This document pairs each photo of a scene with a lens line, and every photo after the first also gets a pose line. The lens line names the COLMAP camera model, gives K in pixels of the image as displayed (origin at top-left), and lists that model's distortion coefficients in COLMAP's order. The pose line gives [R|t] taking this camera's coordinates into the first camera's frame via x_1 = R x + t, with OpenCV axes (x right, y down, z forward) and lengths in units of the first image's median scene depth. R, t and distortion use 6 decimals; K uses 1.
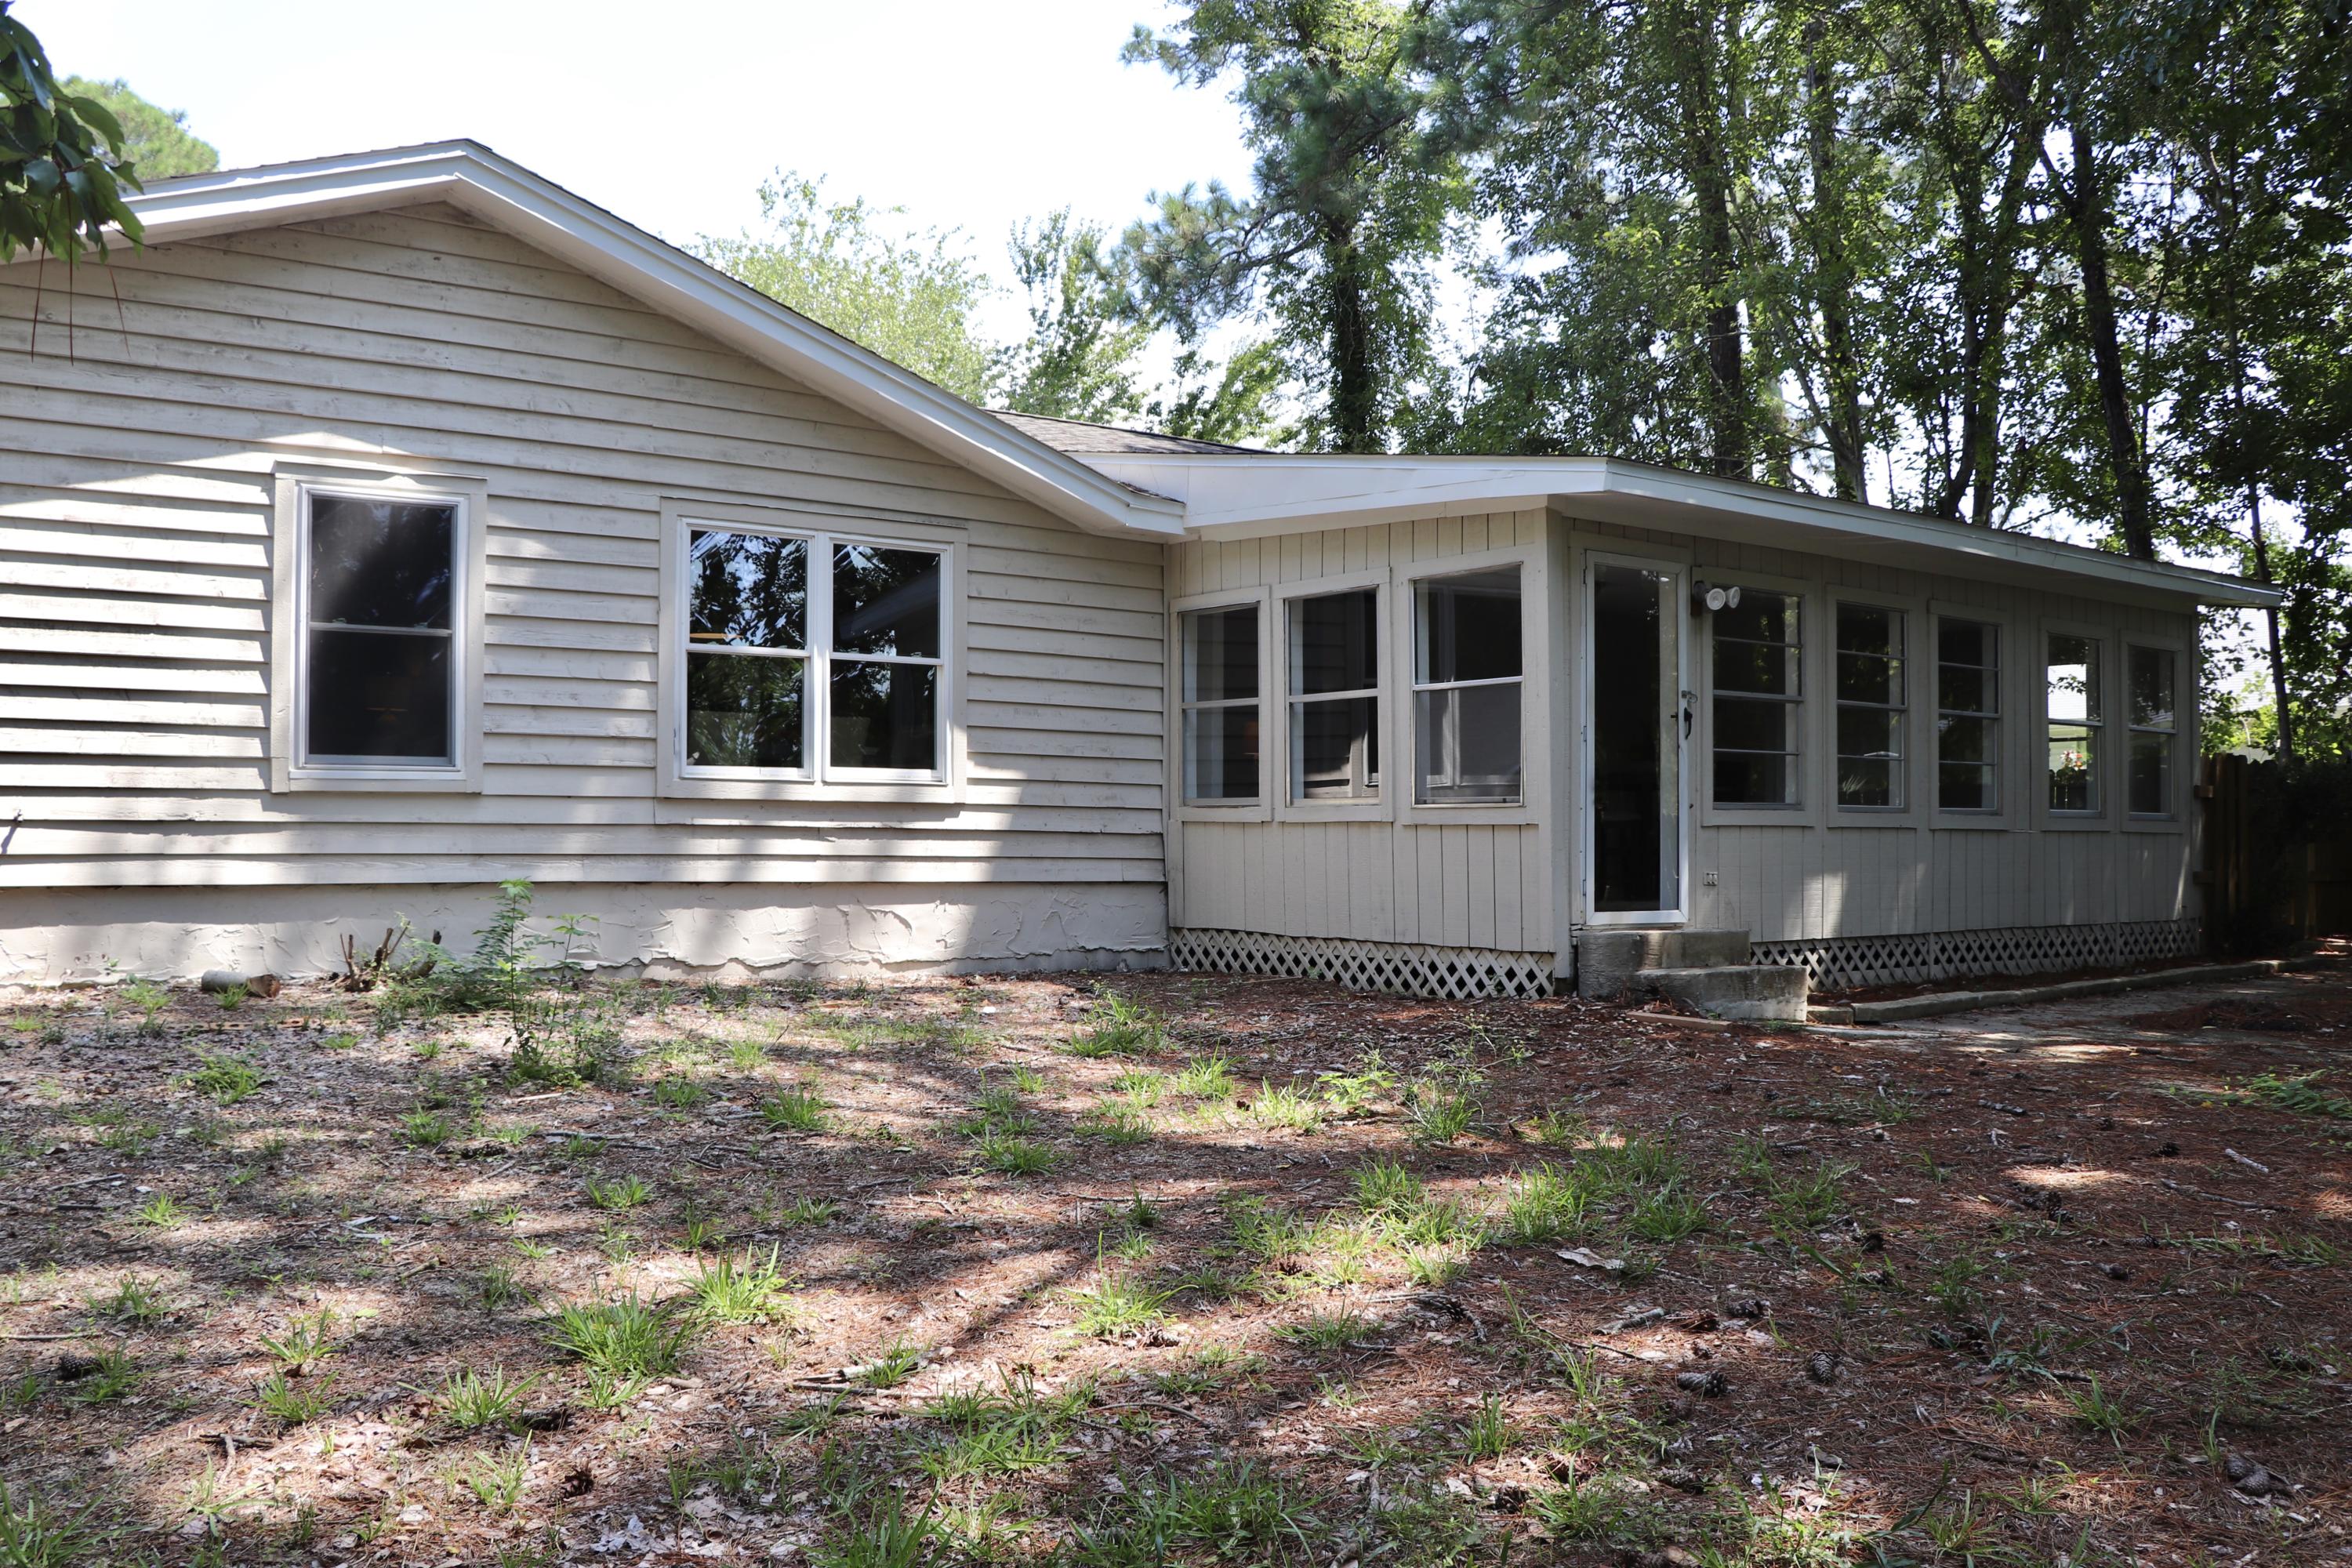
lens RADIAL K [[1967.6, 0, 1176.0], [0, 1967.6, 784.0], [0, 0, 1]] dist [-0.185525, 0.164624]
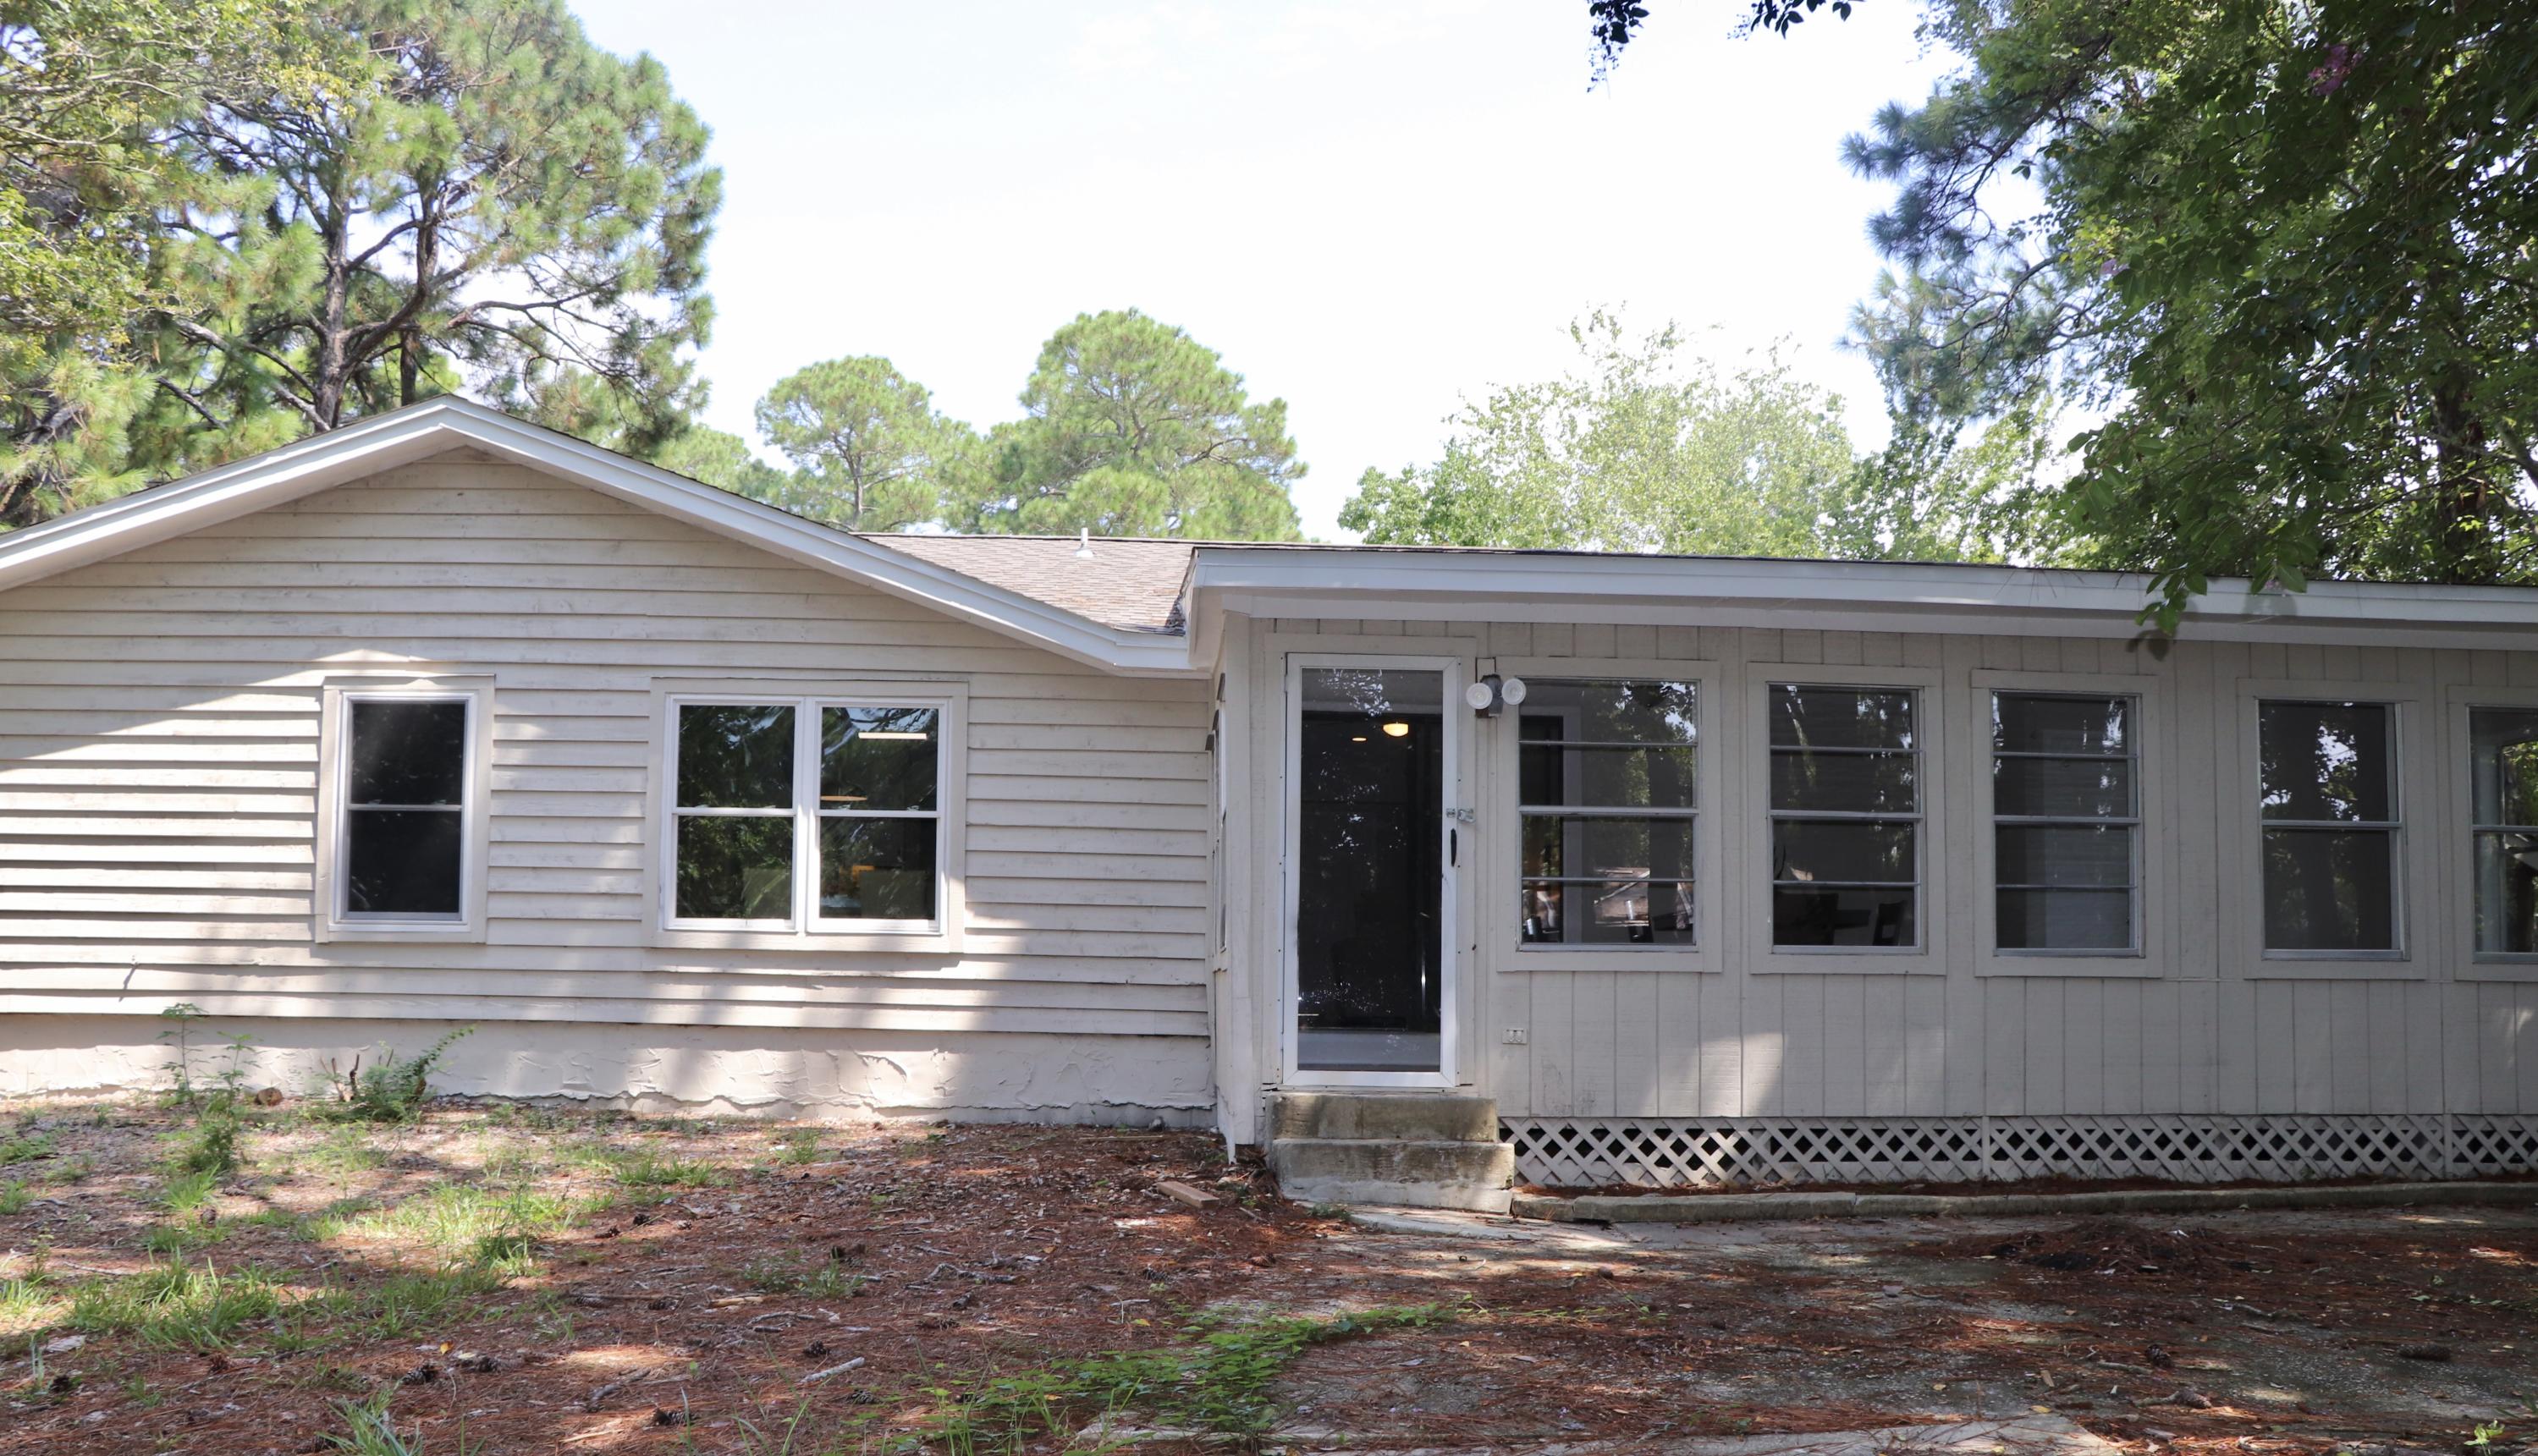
lens RADIAL K [[2130.3, 0, 1269.1], [0, 2130.3, 827.2], [0, 0, 1]] dist [-0.125331, 0.010025]
pose [[0.828162, -0.041752, -0.558932, 0.704731], [0.007577, 0.997964, -0.063320, 0.017384], [0.560438, 0.048204, 0.826792, 0.200959]]
